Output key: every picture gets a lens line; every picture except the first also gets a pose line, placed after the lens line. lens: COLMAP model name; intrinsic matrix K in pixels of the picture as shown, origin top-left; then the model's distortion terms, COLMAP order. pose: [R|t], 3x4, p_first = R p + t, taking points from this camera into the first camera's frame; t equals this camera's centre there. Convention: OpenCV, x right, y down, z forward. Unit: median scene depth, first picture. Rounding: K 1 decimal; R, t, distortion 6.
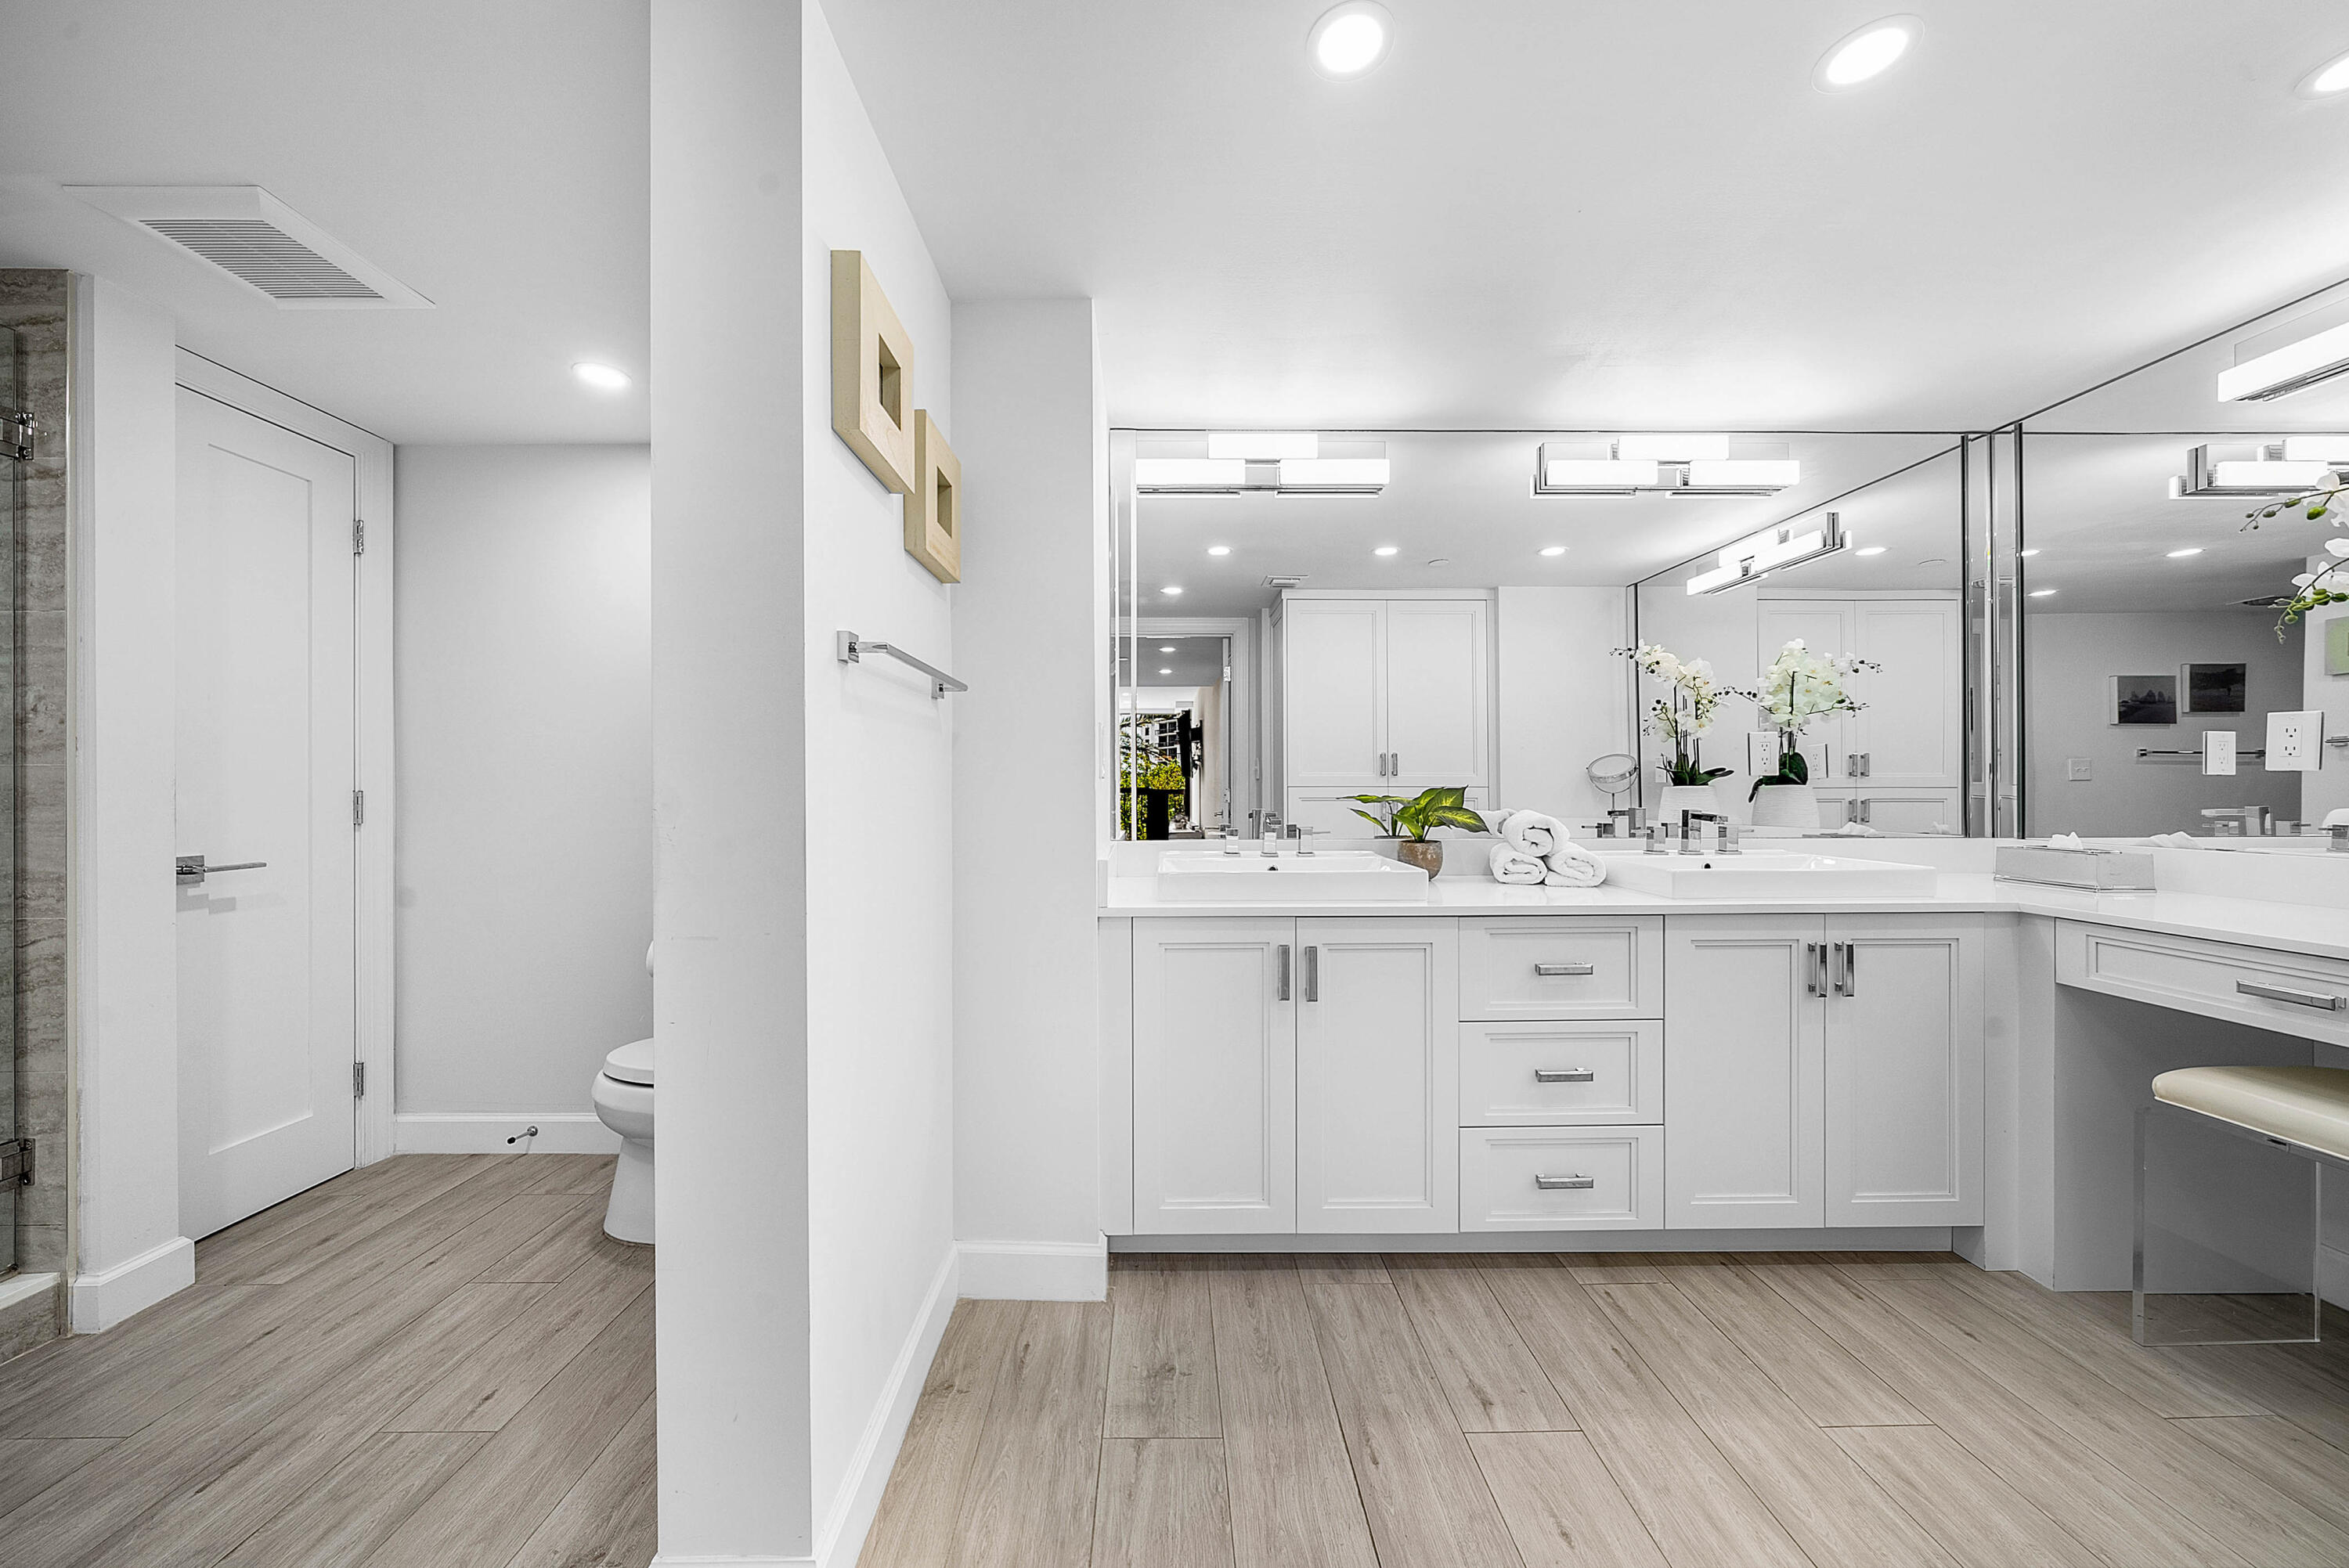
lens RADIAL K [[794.0, 0, 1162.7], [0, 794.0, 783.0], [0, 0, 1]] dist [0.001272, 0.000001]
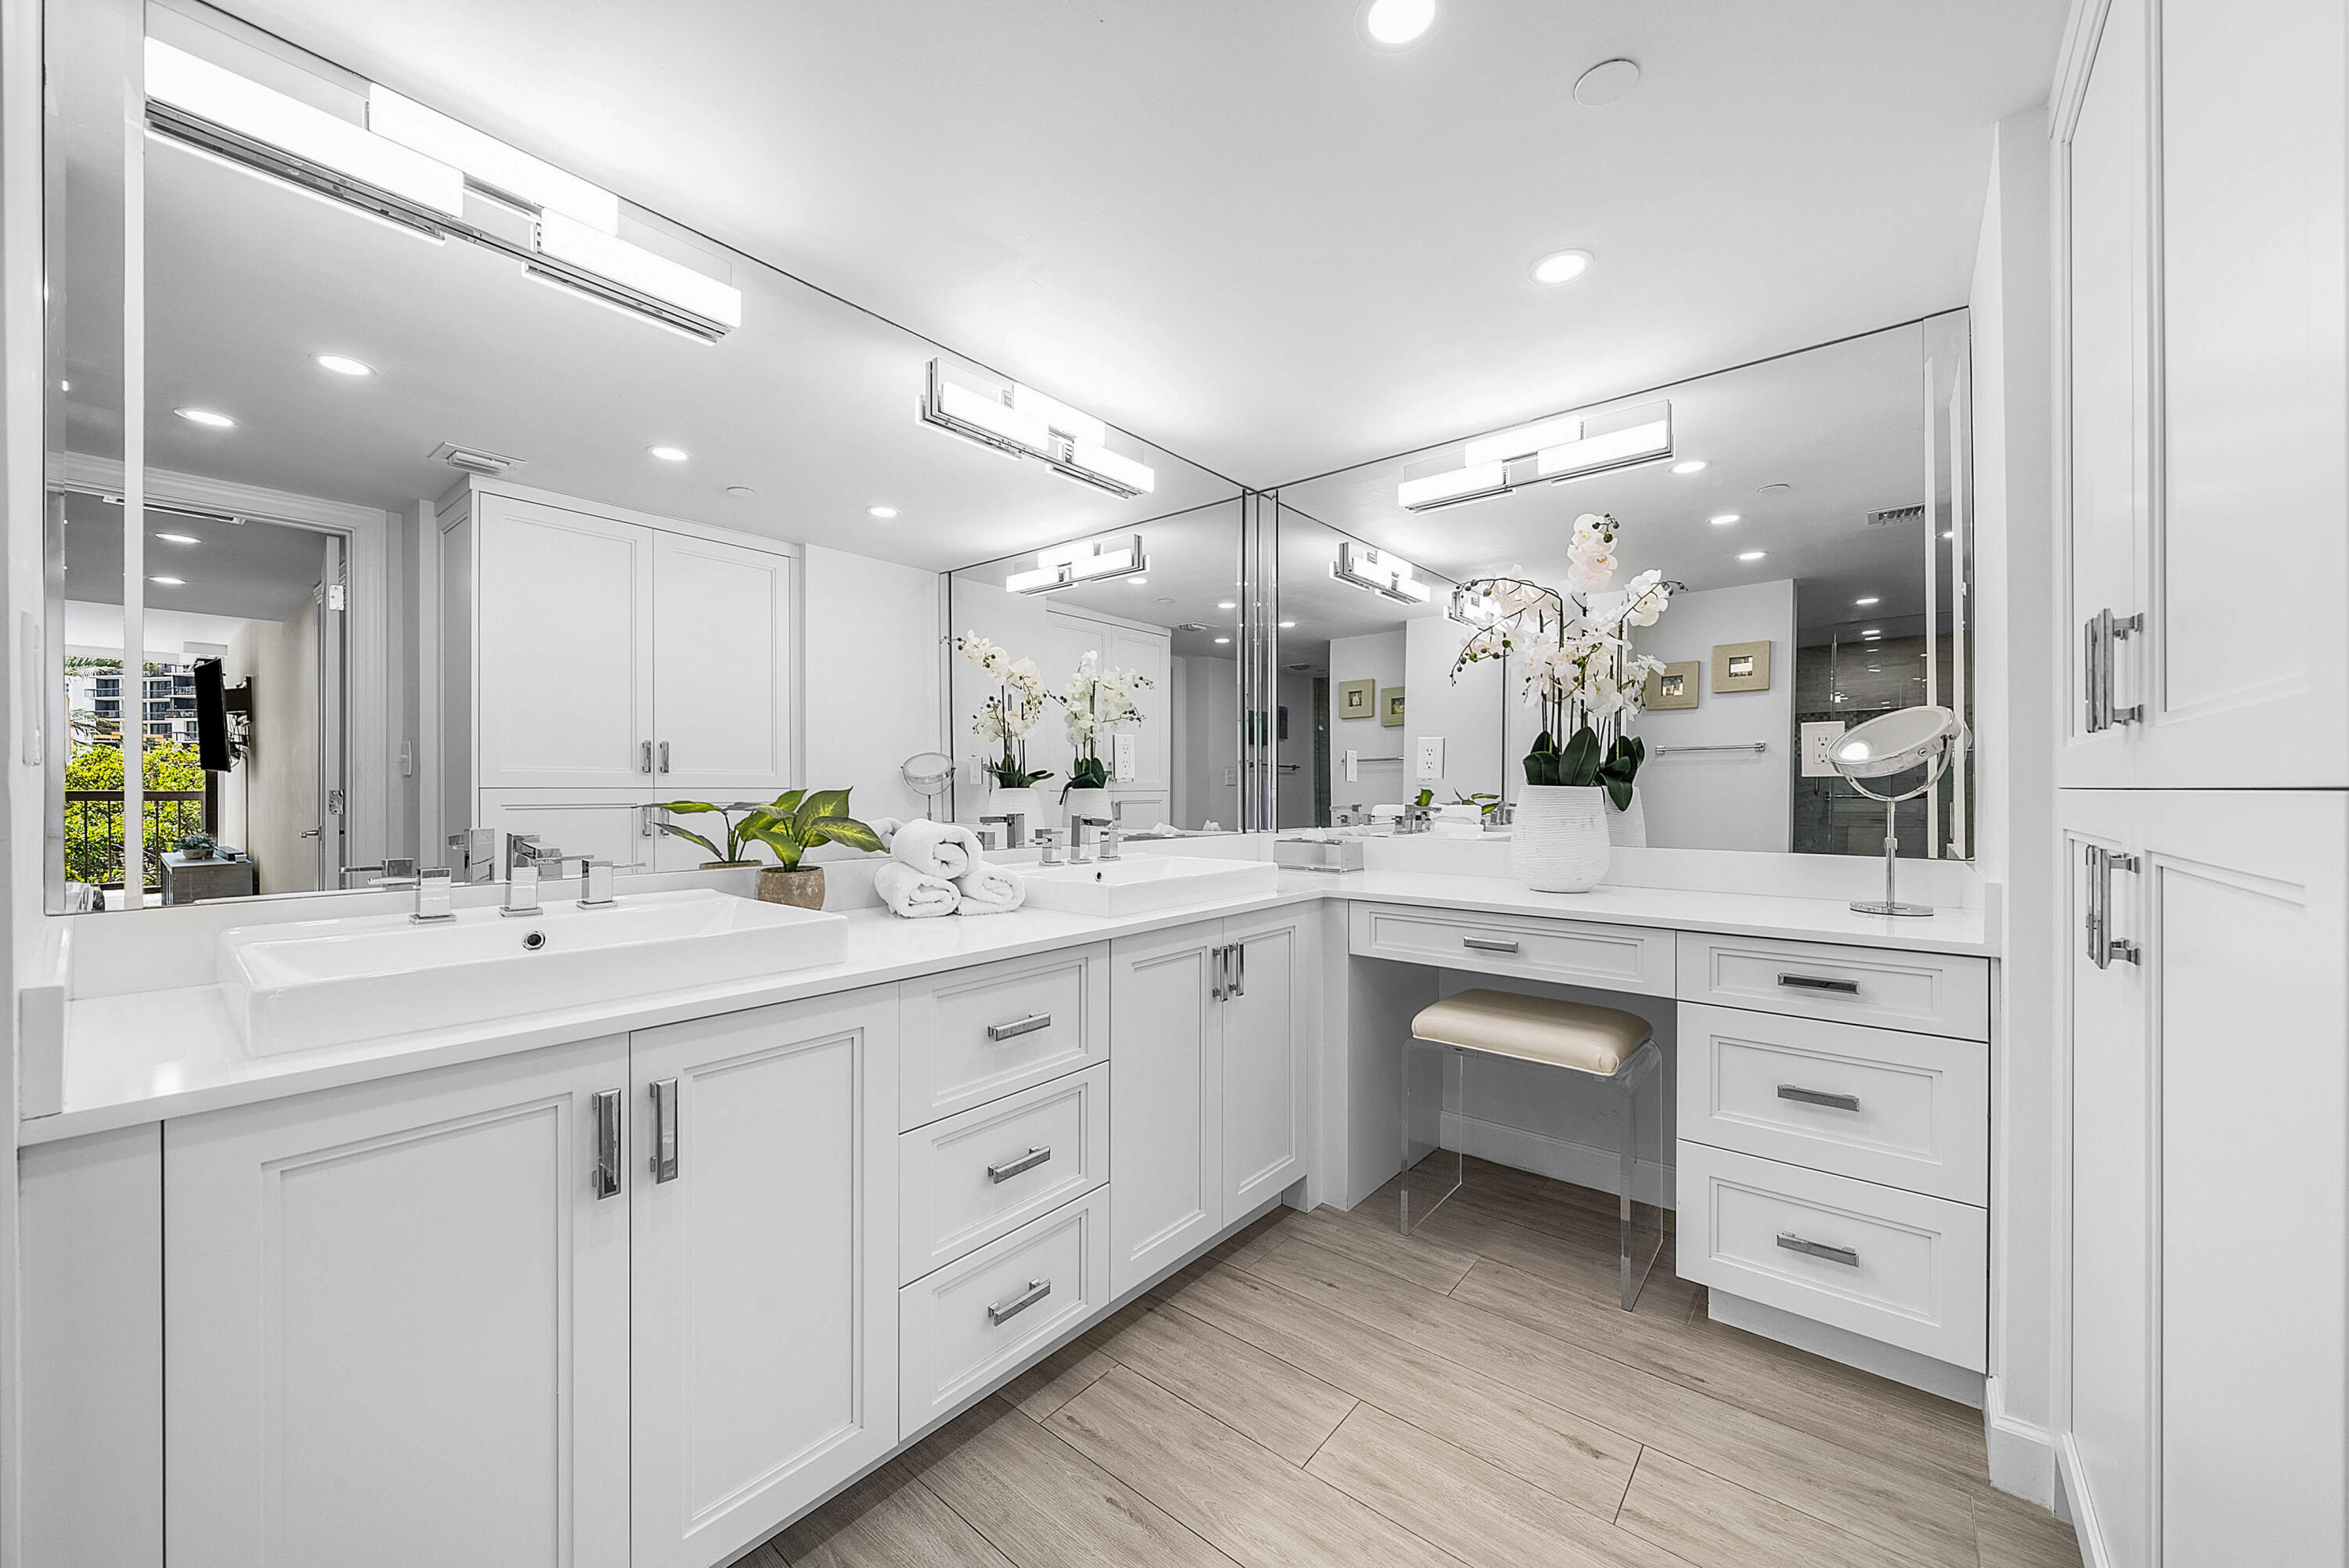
lens RADIAL K [[871.3, 0, 1184.0], [0, 871.3, 789.7], [0, 0, 1]] dist [-0.003045, -0.000447]
pose [[0.639637, 0.001857, 0.768675, -0.033879], [-0.006484, 0.999975, 0.002980, 0.001095], [-0.768650, -0.006890, 0.639633, 0.261827]]
